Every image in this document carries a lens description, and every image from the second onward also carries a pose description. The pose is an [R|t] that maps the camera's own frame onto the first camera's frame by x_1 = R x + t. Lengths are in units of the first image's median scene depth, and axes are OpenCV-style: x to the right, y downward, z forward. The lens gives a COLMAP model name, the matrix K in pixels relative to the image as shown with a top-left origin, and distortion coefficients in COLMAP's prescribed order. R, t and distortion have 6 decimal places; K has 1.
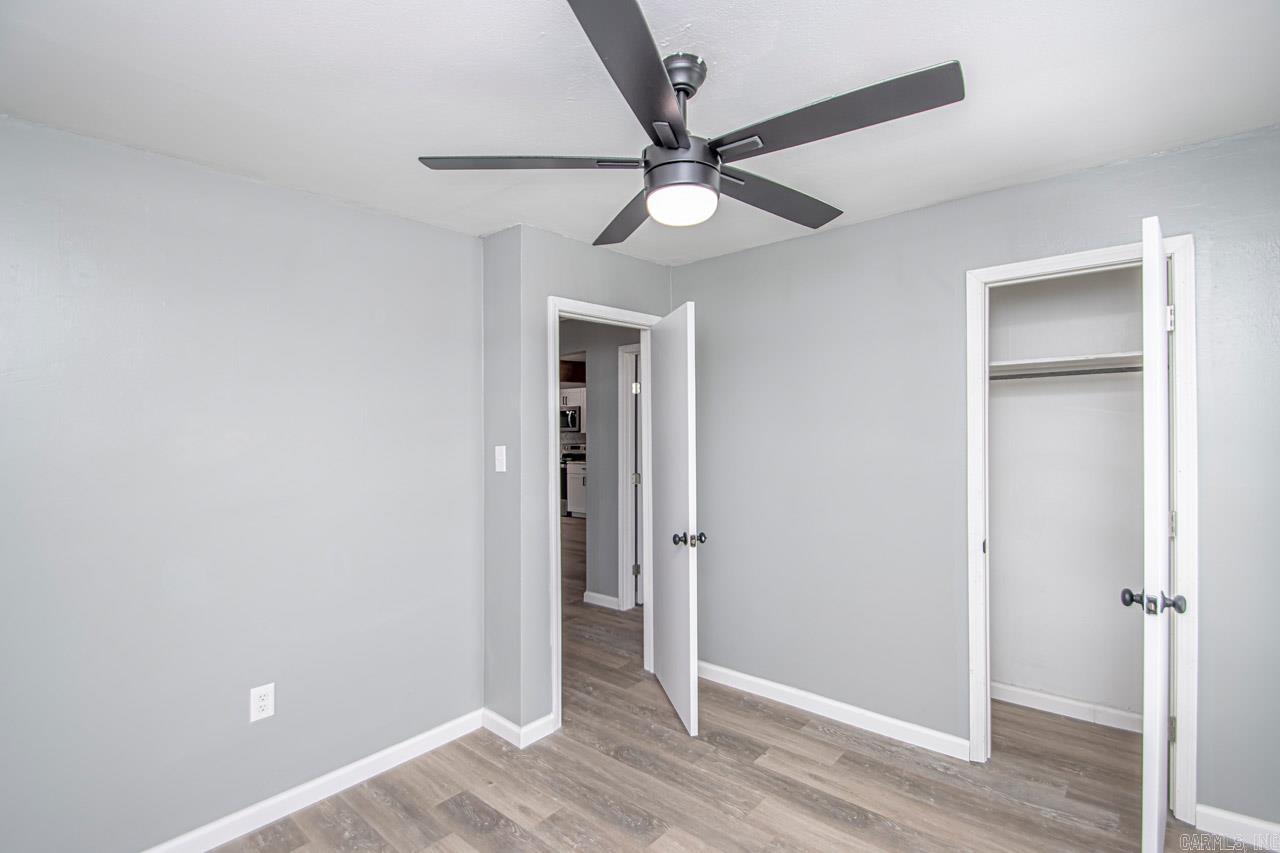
lens RADIAL K [[607.5, 0, 640.5], [0, 607.5, 426.0], [0, 0, 1]] dist [0.012379, -0.014014]
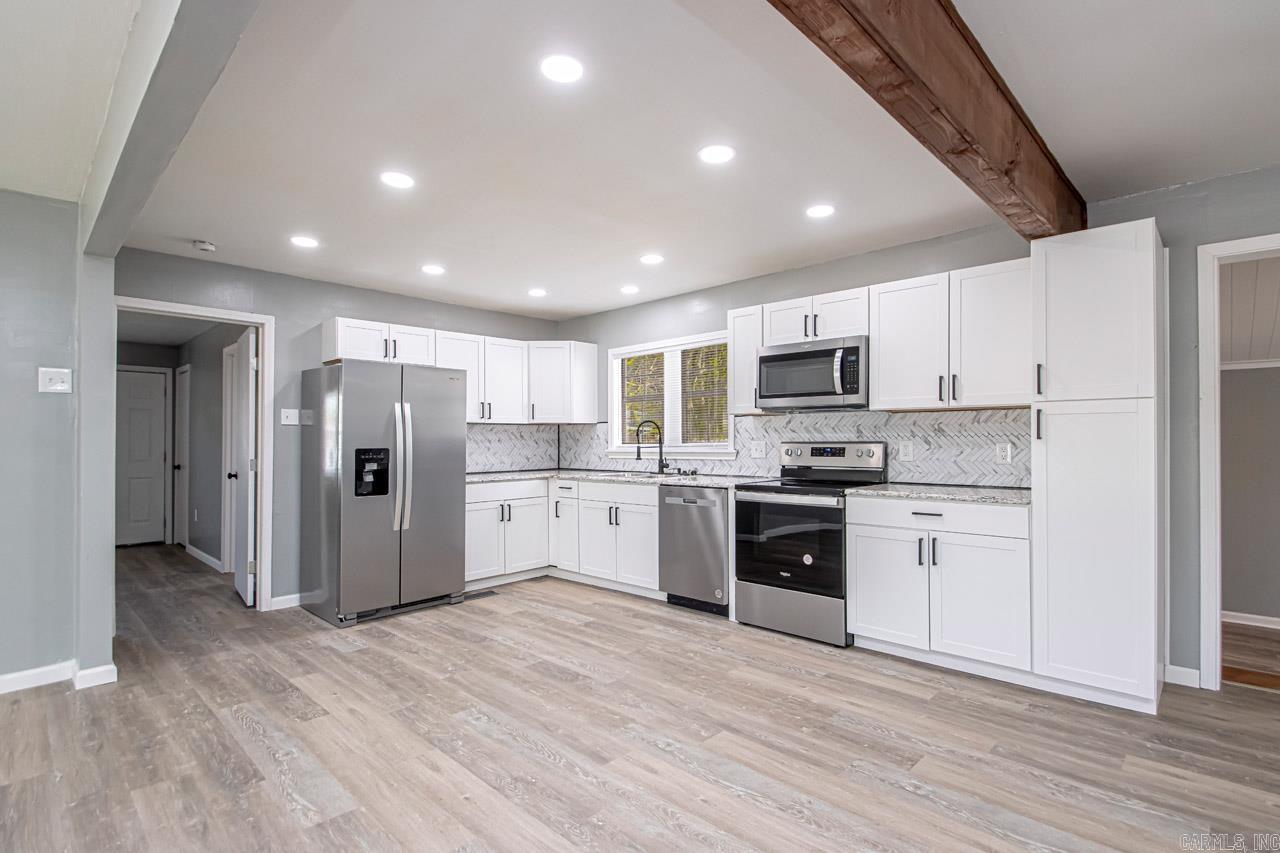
lens RADIAL K [[607.5, 0, 669.2], [0, 607.5, 434.9], [0, 0, 1]] dist [0.012379, -0.014014]
pose [[-0.019738, -0.005846, -0.999788, 0.240204], [0.005122, 0.999969, -0.005948, 0.027029], [0.999792, -0.005239, -0.019707, 0.905536]]
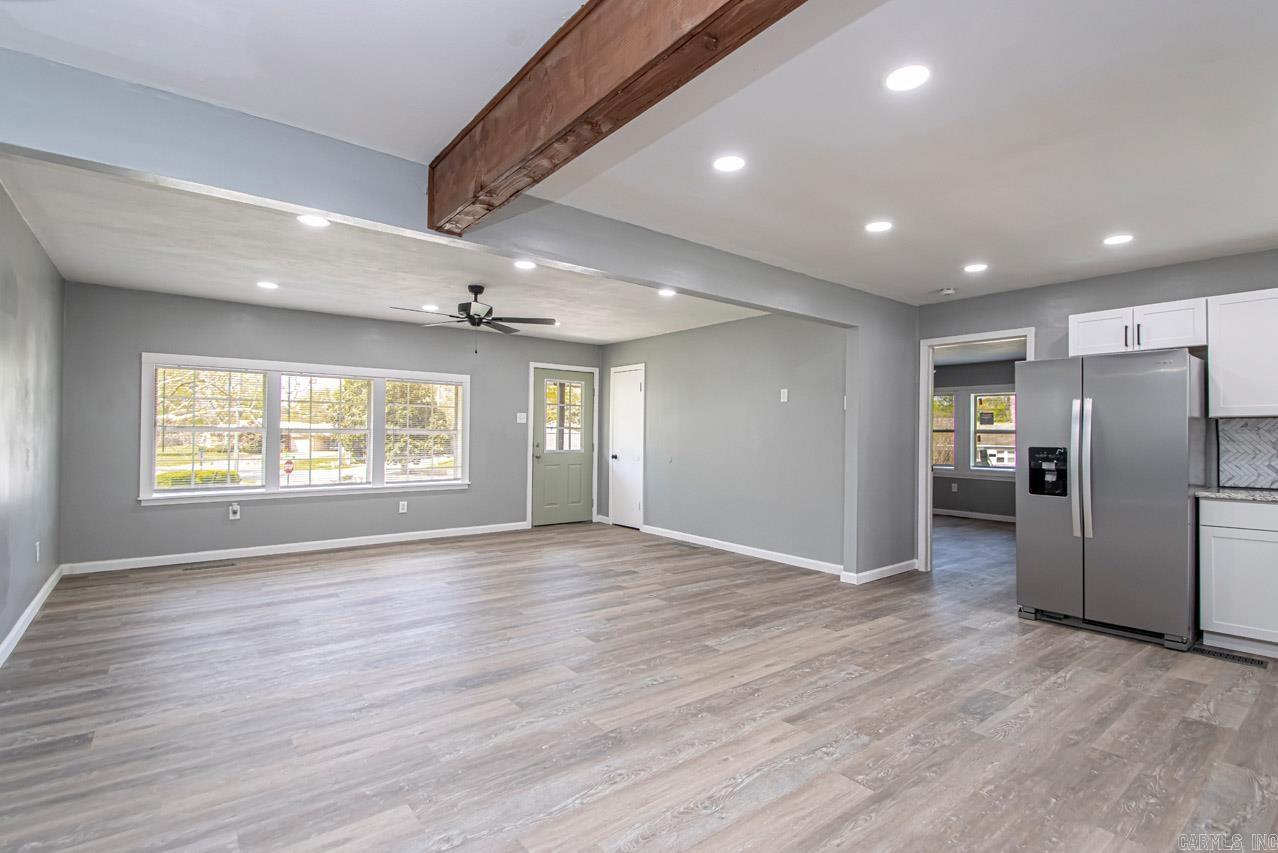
lens RADIAL K [[606.5, 0, 637.9], [0, 606.5, 443.4], [0, 0, 1]] dist [0.012379, -0.014014]
pose [[-0.983535, -0.007731, 0.180552, 0.071469], [-0.006358, 0.999946, 0.008183, 0.028679], [-0.180605, 0.006900, -0.983531, 1.092060]]
